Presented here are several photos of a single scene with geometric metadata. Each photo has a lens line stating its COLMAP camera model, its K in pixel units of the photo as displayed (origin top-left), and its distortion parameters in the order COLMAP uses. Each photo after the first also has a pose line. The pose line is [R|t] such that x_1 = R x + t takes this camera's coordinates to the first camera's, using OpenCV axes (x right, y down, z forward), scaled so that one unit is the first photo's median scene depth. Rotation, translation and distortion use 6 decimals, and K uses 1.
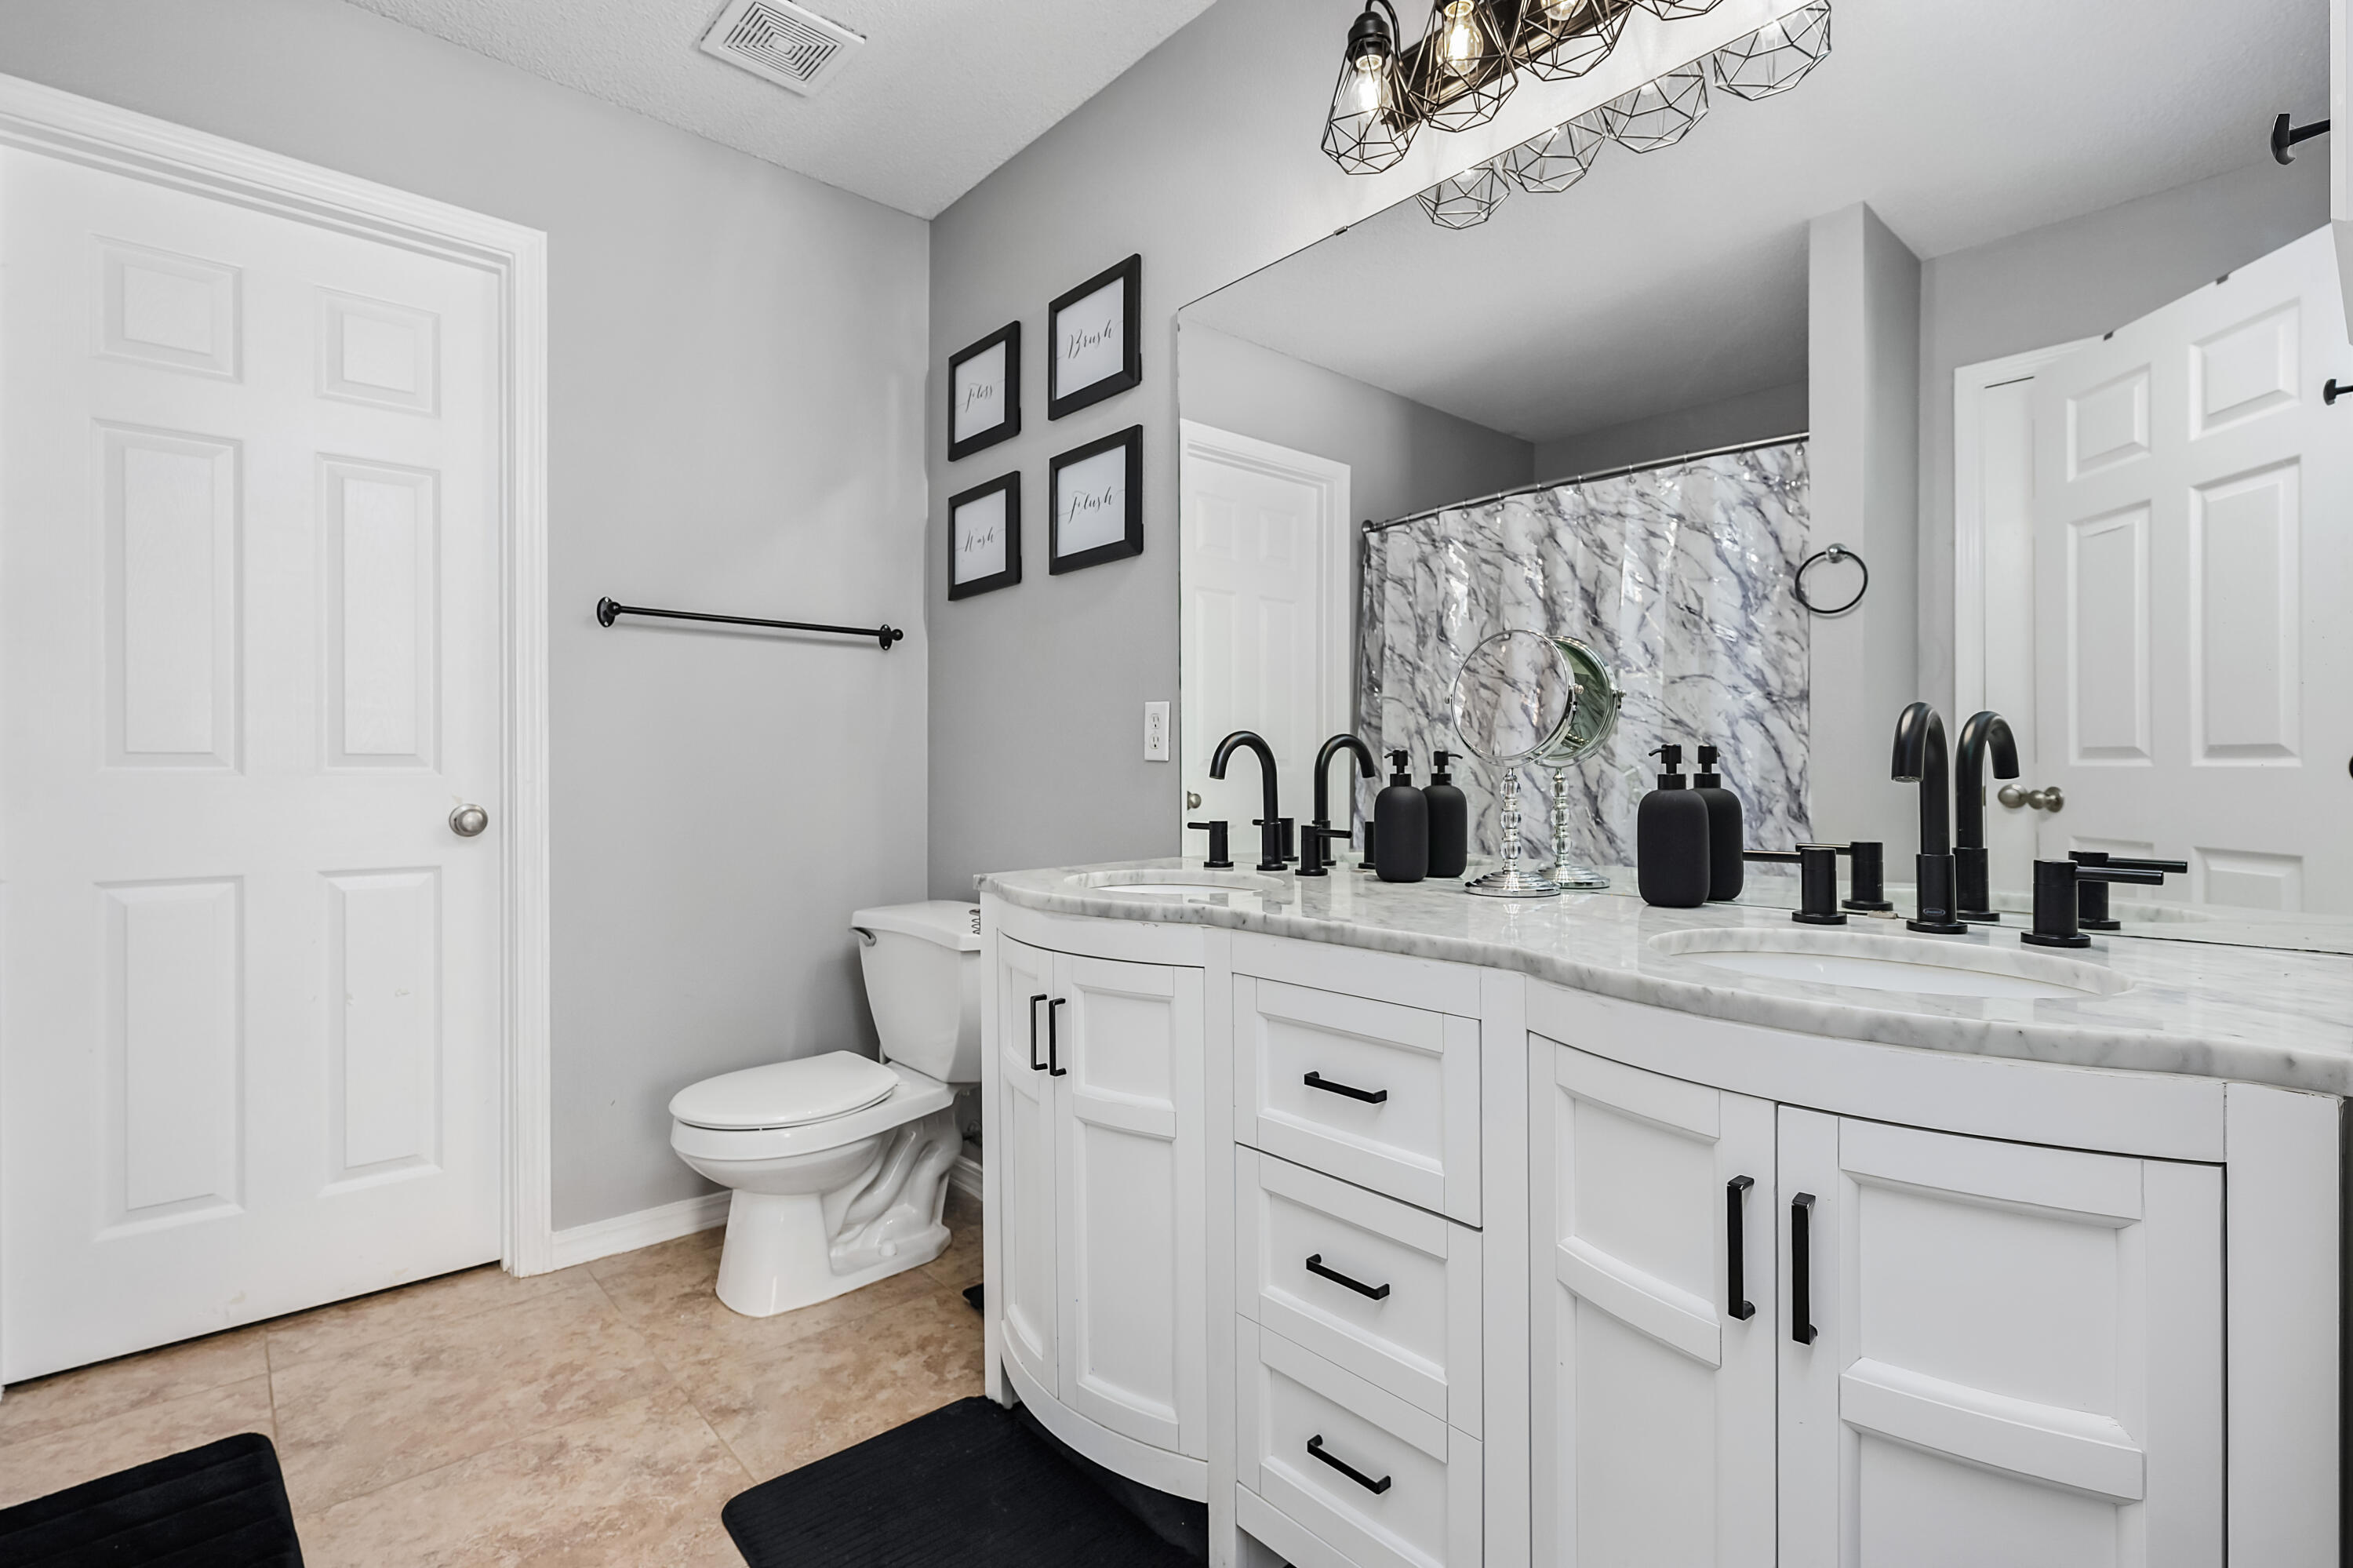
lens RADIAL K [[1080.2, 0, 1228.3], [0, 1080.2, 797.4], [0, 0, 1]] dist [0.002089, 0.000843]
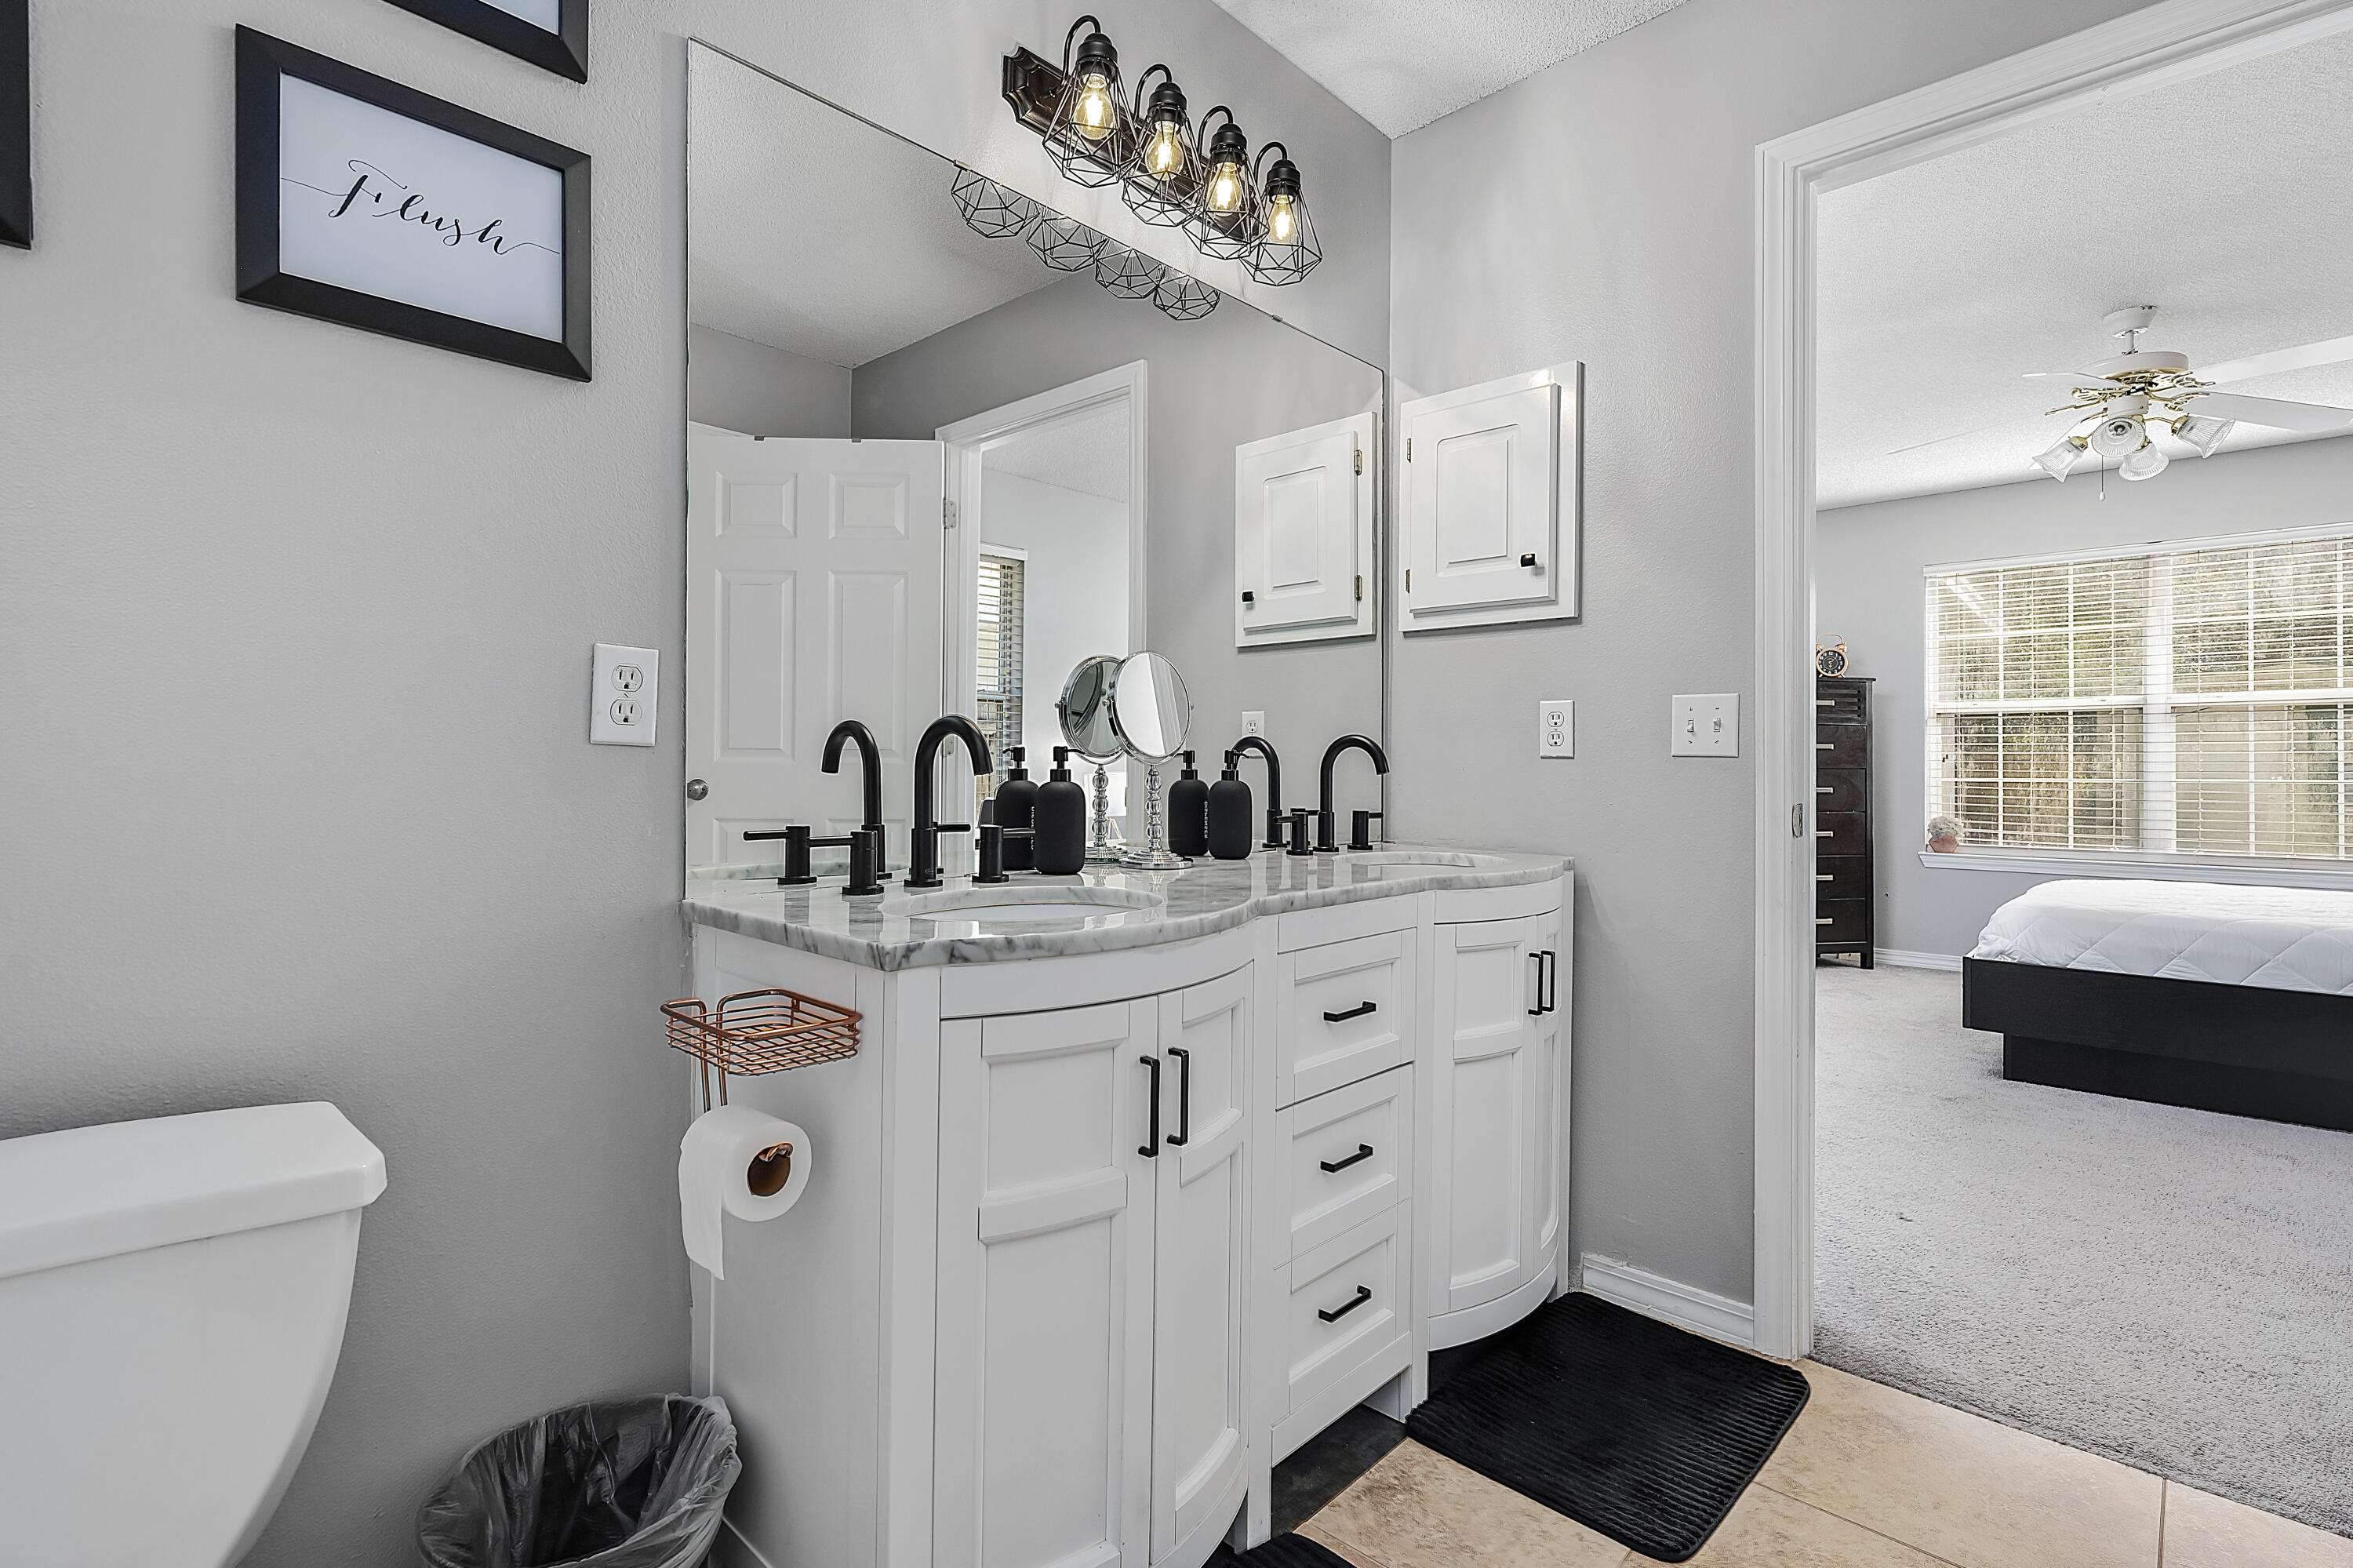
lens RADIAL K [[1080.2, 0, 1210.1], [0, 1080.2, 769.1], [0, 0, 1]] dist [0.002089, 0.000843]
pose [[-0.063669, 0.001267, 0.997970, -0.825867], [0.015677, 0.999877, -0.000270, -0.018454], [-0.997848, 0.015628, -0.063681, 0.871969]]
